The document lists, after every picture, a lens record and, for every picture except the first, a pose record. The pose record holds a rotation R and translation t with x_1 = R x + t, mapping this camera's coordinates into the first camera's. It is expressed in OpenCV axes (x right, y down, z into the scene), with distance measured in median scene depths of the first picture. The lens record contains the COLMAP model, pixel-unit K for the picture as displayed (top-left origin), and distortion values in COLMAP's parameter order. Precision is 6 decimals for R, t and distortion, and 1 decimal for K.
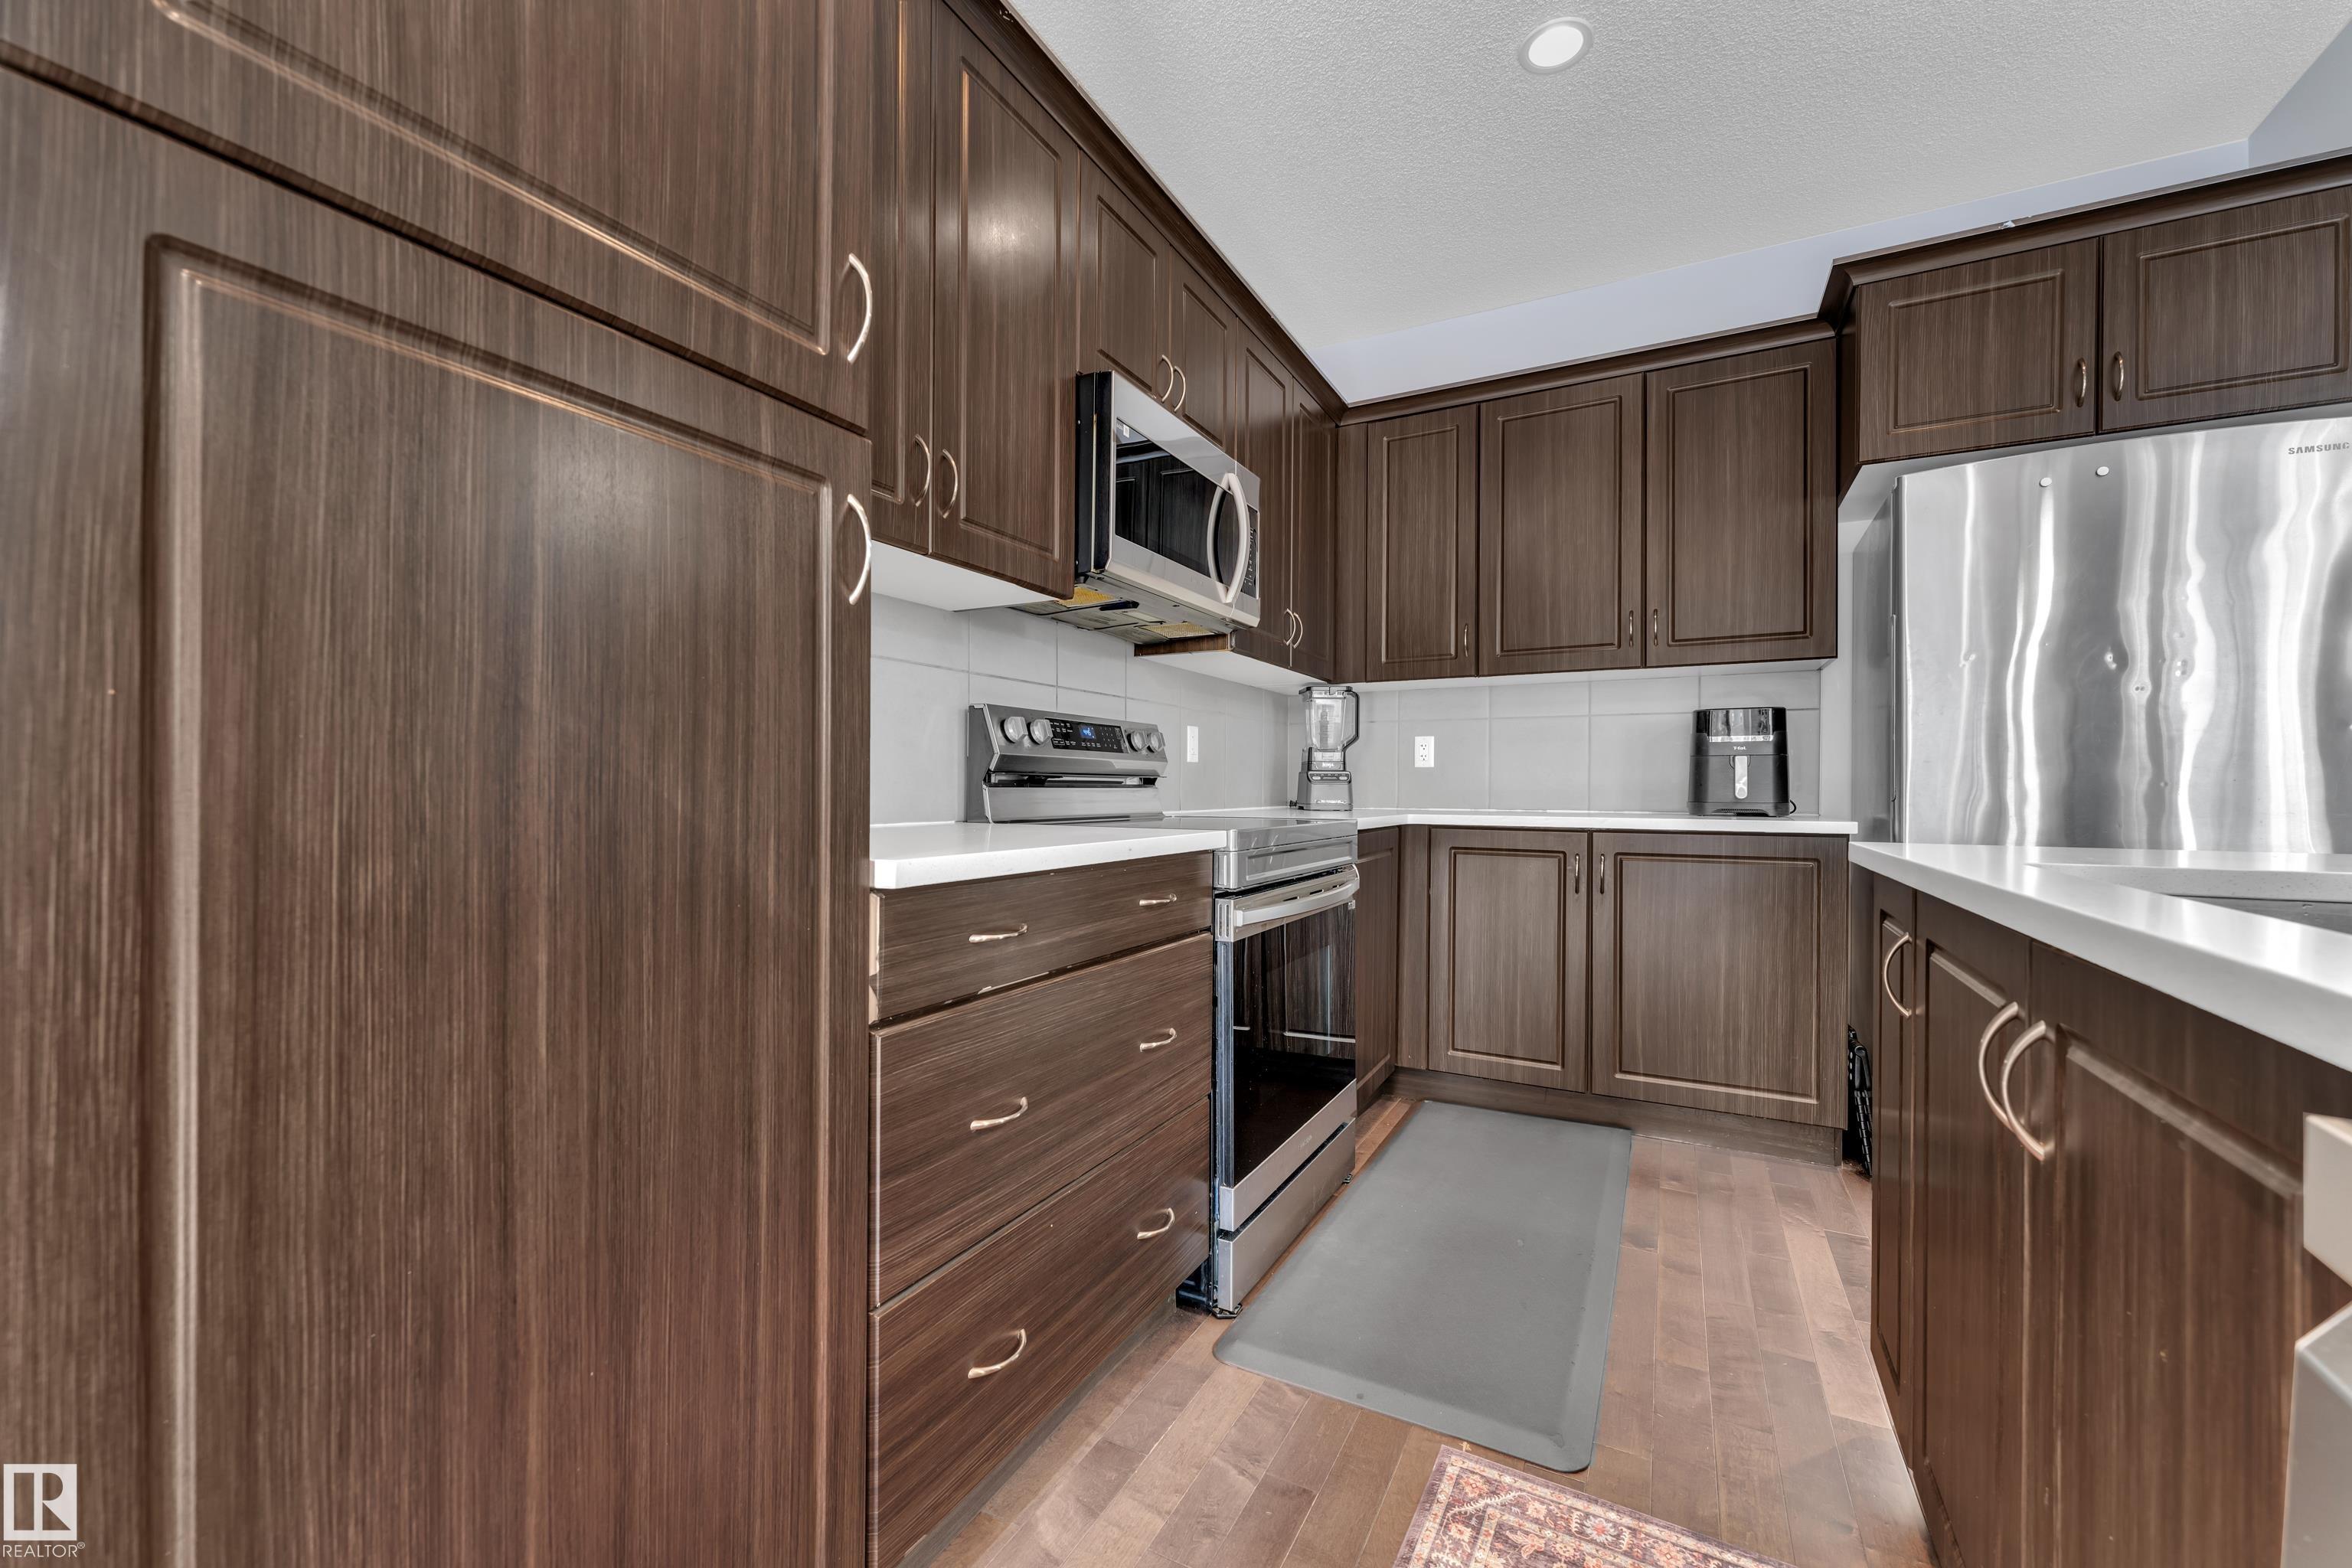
lens RADIAL K [[943.8, 0, 1182.2], [0, 943.8, 789.9], [0, 0, 1]] dist [0.000907, 0.000937]
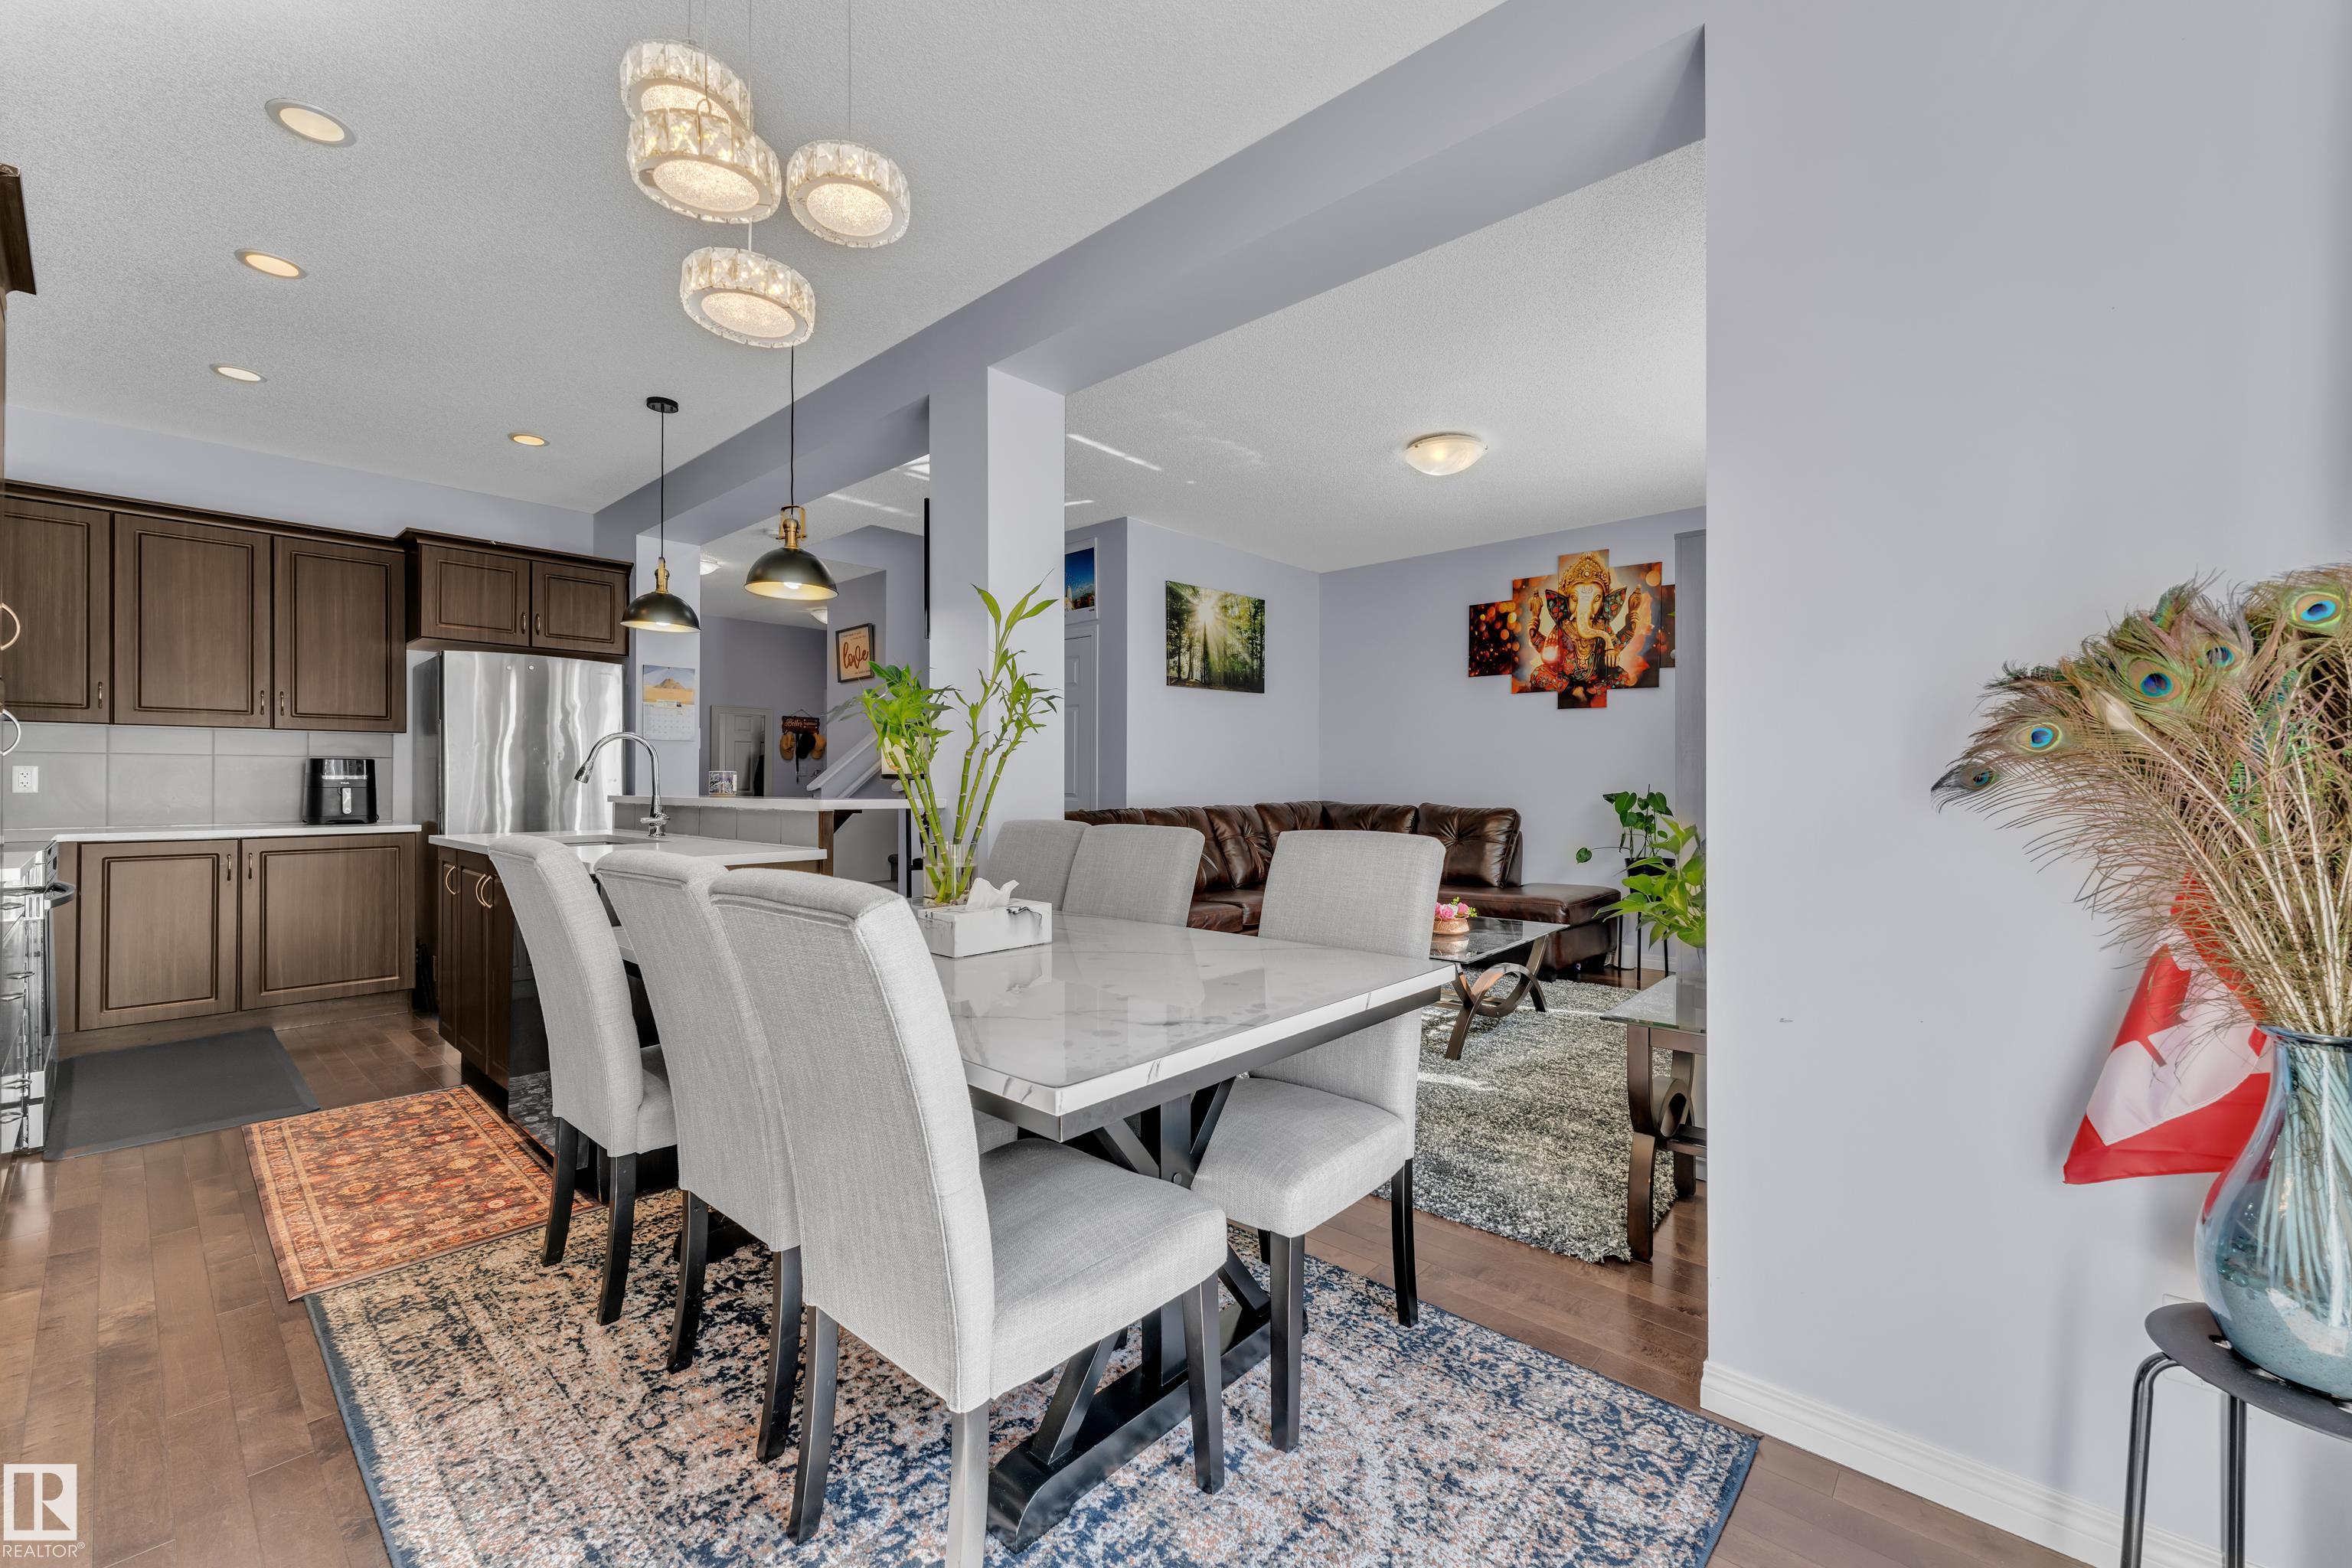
lens RADIAL K [[943.8, 0, 1175.3], [0, 943.8, 781.4], [0, 0, 1]] dist [0.000907, 0.000937]
pose [[0.240739, -0.002045, 0.970588, -0.697413], [0.001519, 0.999997, 0.001731, -0.050196], [-0.970589, 0.001058, 0.240742, -0.849267]]
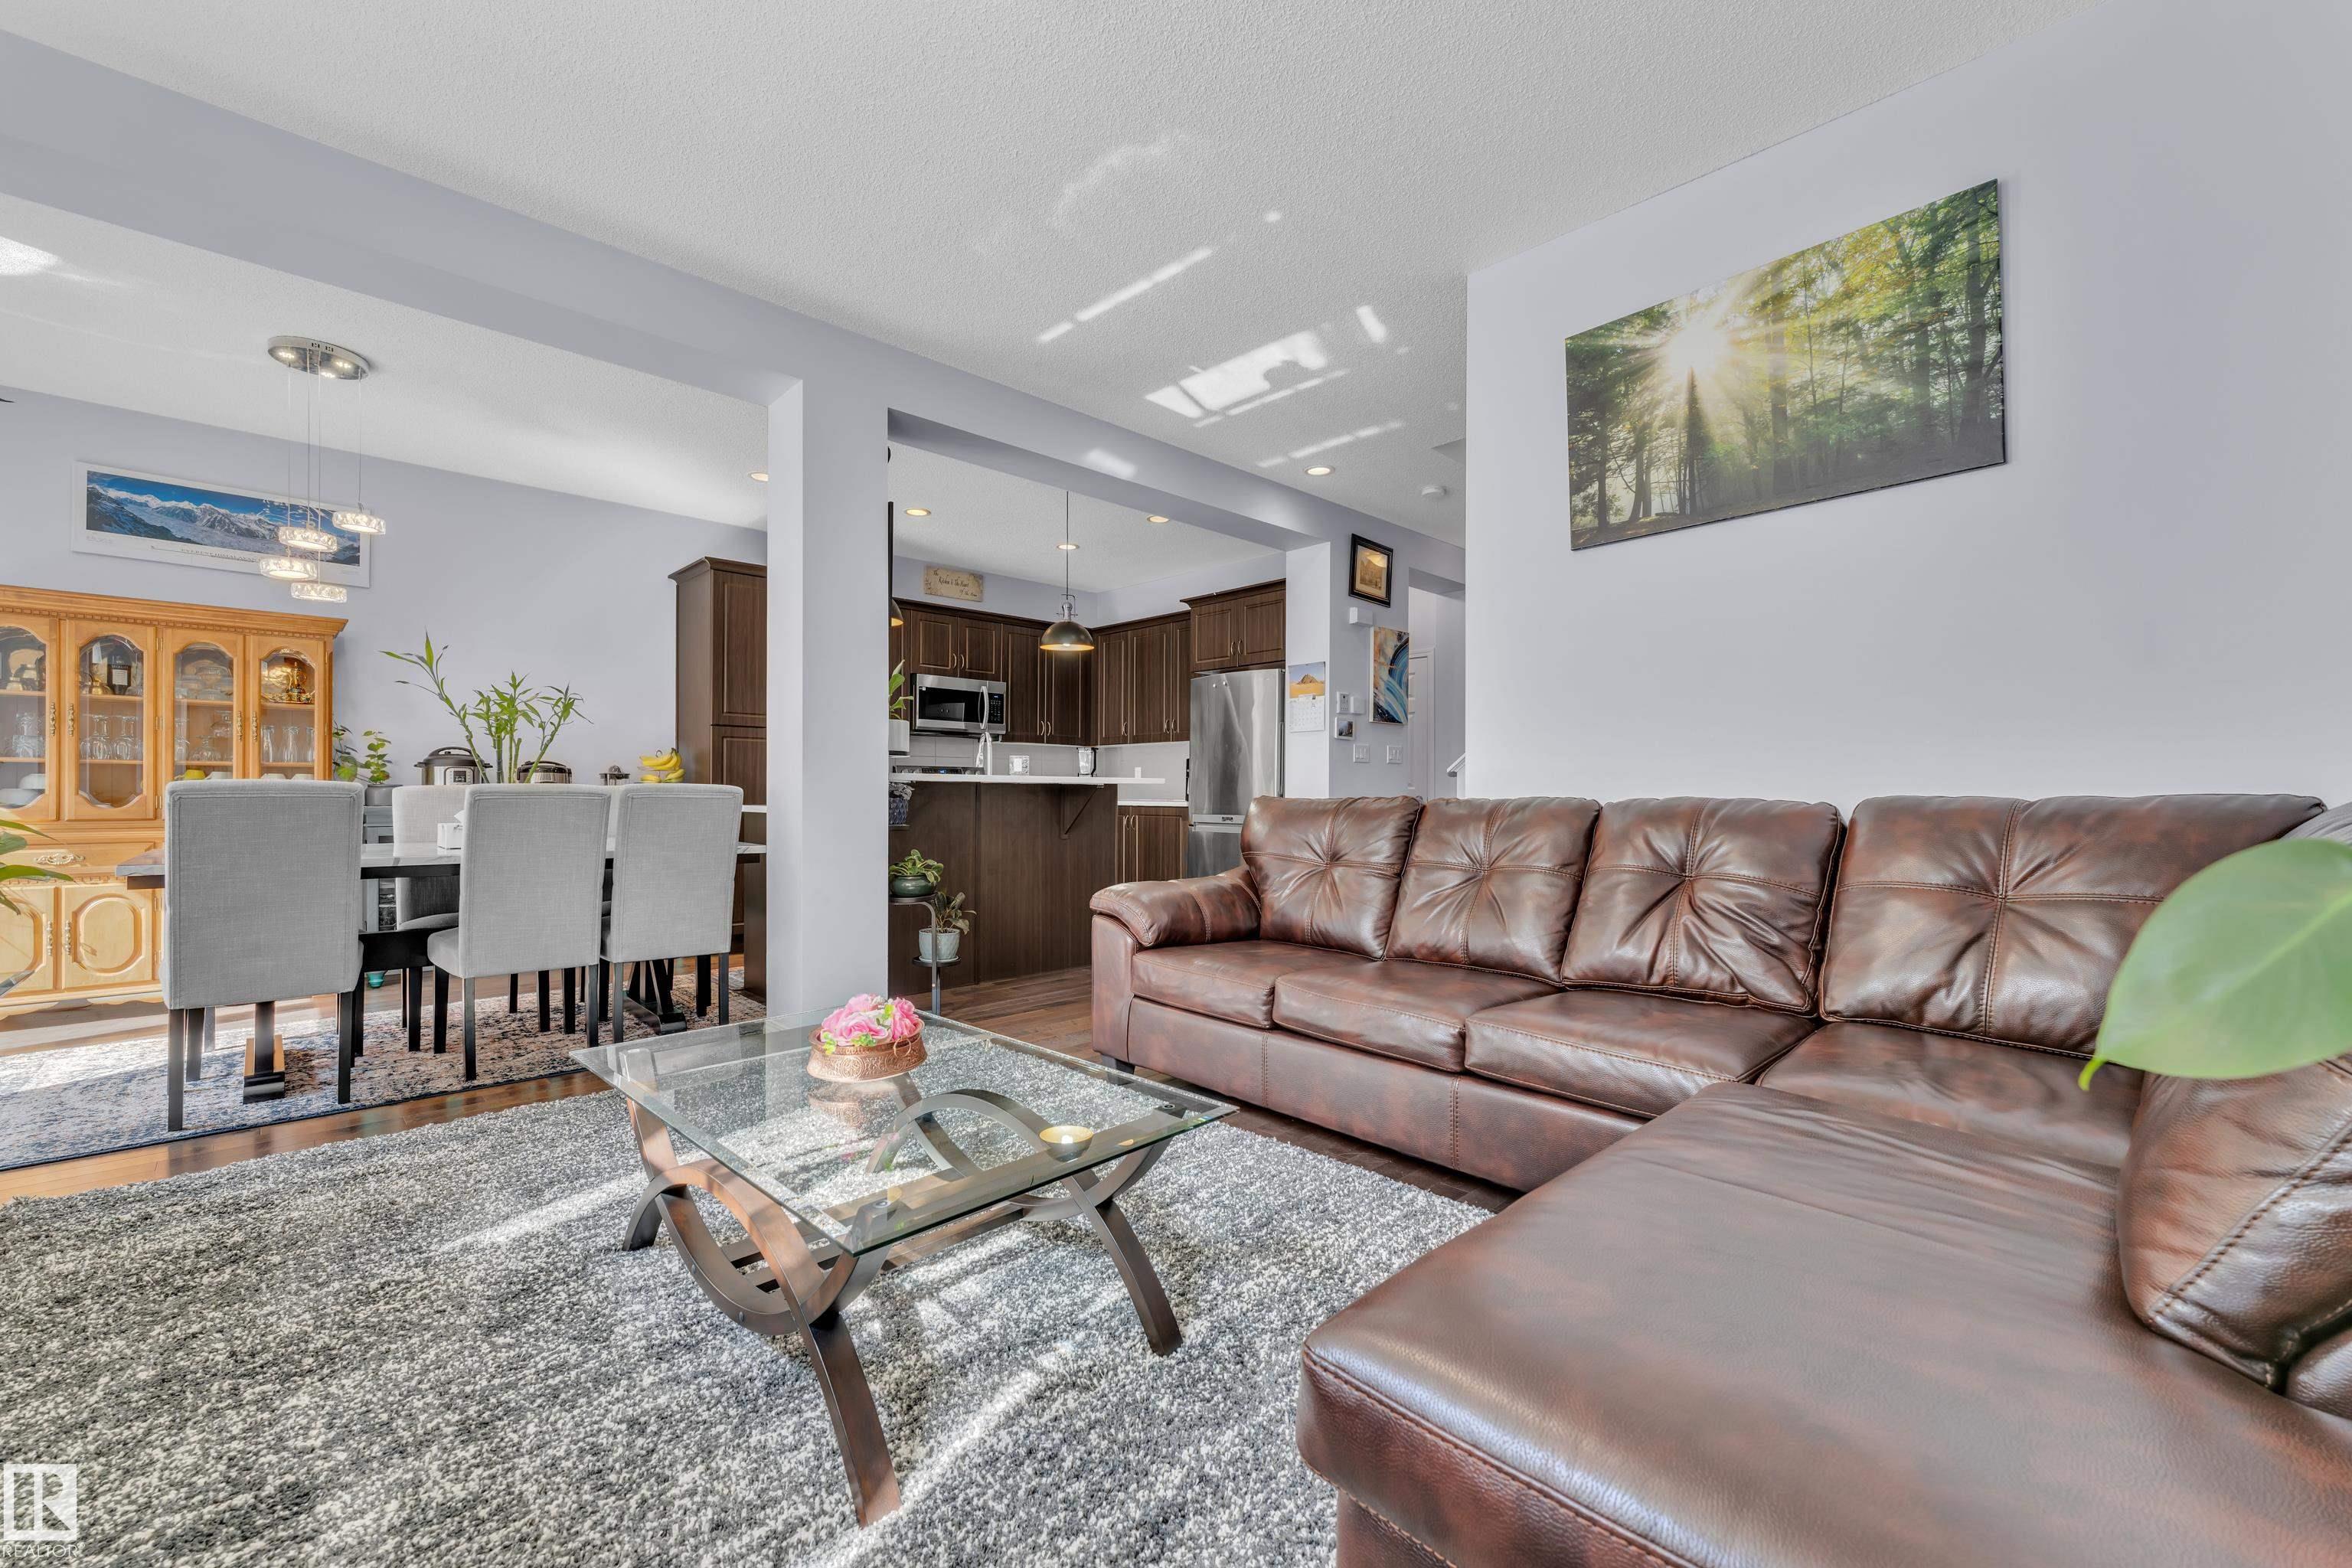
lens RADIAL K [[943.8, 0, 1172.8], [0, 943.8, 795.6], [0, 0, 1]] dist [0.000907, 0.000937]
pose [[0.953261, -0.002038, -0.302140, 1.371509], [0.001531, 0.999997, -0.001914, 0.014080], [0.302143, 0.001362, 0.953262, -1.488735]]
